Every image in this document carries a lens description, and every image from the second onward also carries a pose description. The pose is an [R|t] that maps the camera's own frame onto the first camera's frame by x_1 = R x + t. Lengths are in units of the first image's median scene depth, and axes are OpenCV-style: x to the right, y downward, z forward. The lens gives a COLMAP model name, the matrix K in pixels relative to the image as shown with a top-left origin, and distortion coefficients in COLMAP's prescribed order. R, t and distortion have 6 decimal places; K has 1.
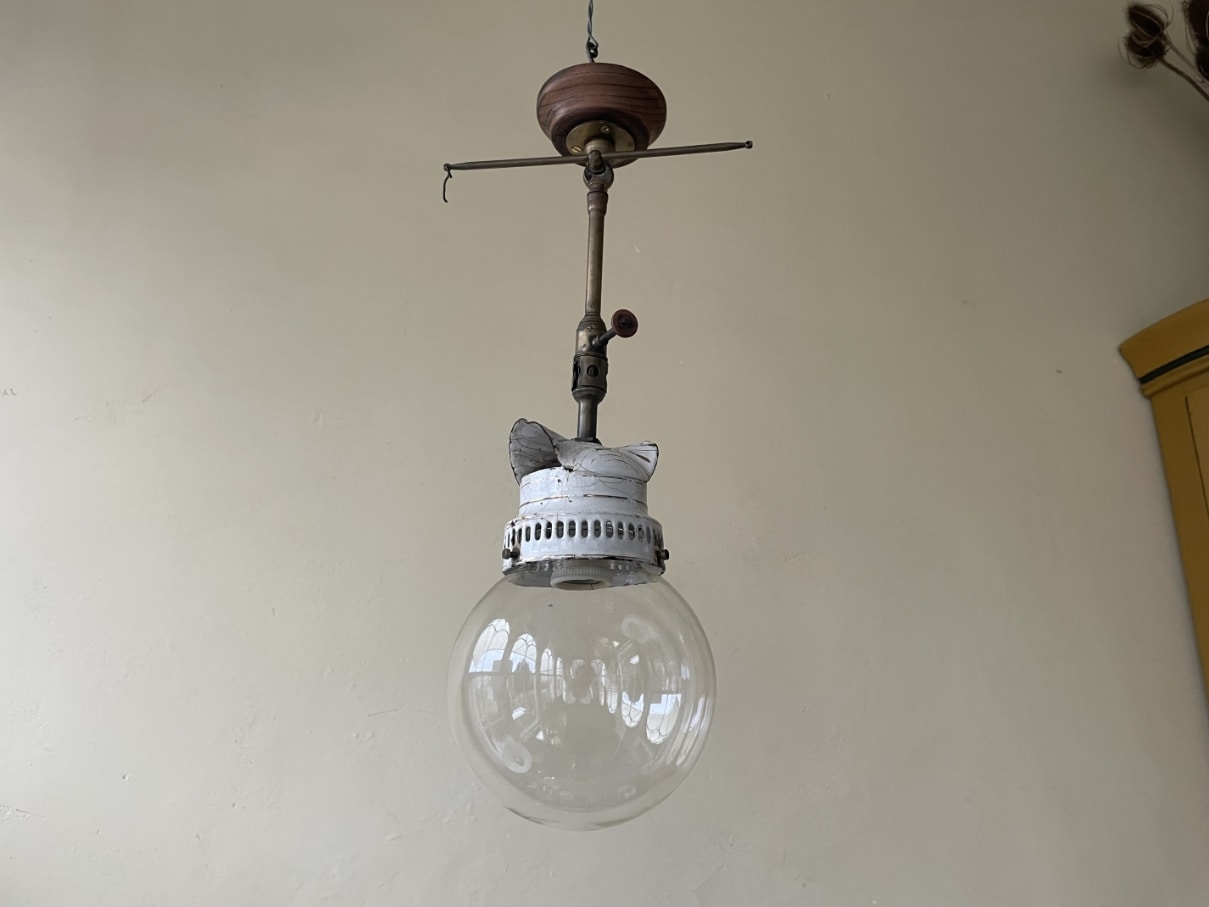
lens RADIAL K [[917.7, 0, 604.5], [0, 917.7, 453.5], [0, 0, 1]] dist [0.062186, -0.095819]
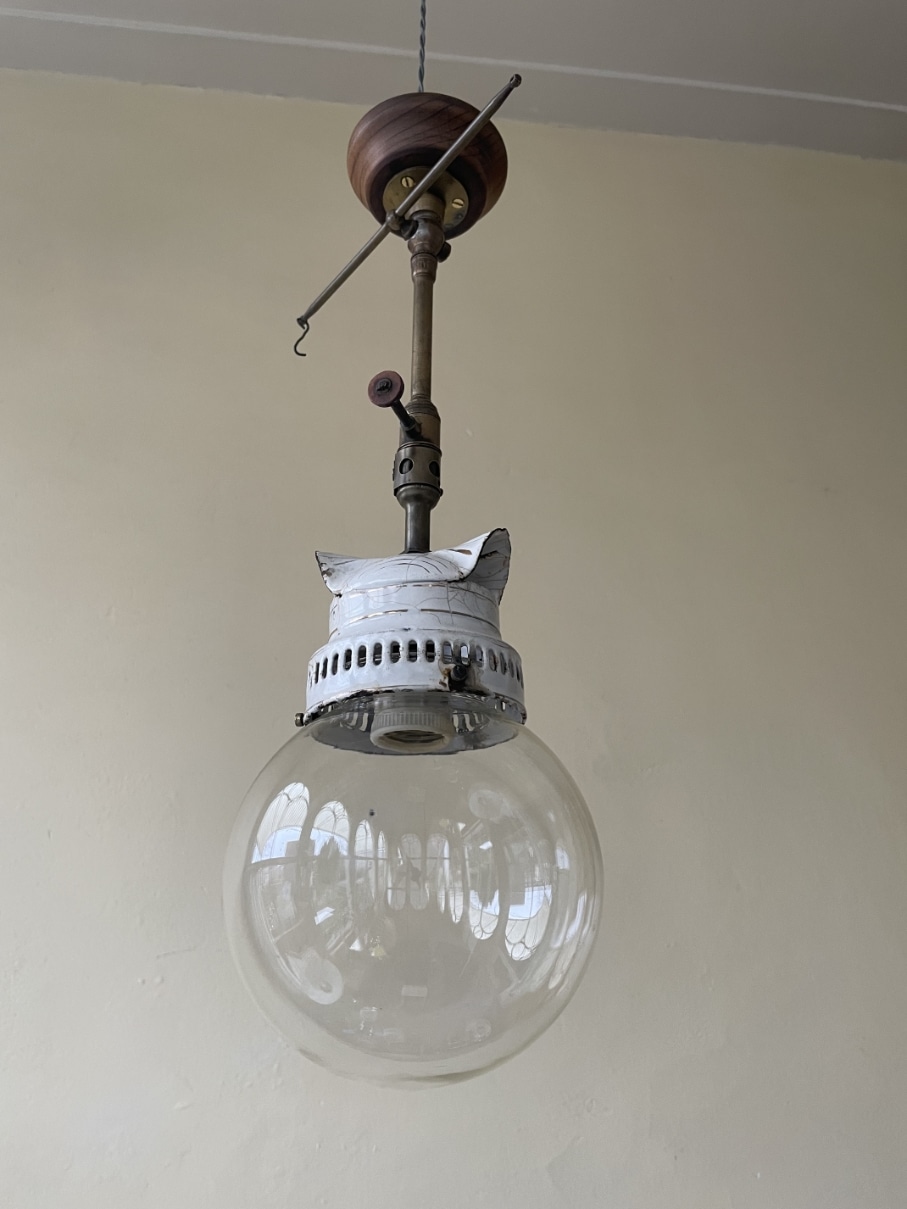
lens RADIAL K [[942.4, 0, 428.1], [0, 942.4, 603.5], [0, 0, 1]] dist [-0.000185, 0.001110]
pose [[0.999879, -0.015436, 0.001861, -0.011279], [0.015543, 0.995223, -0.096385, 0.106696], [-0.000364, 0.096402, 0.995342, 0.245761]]
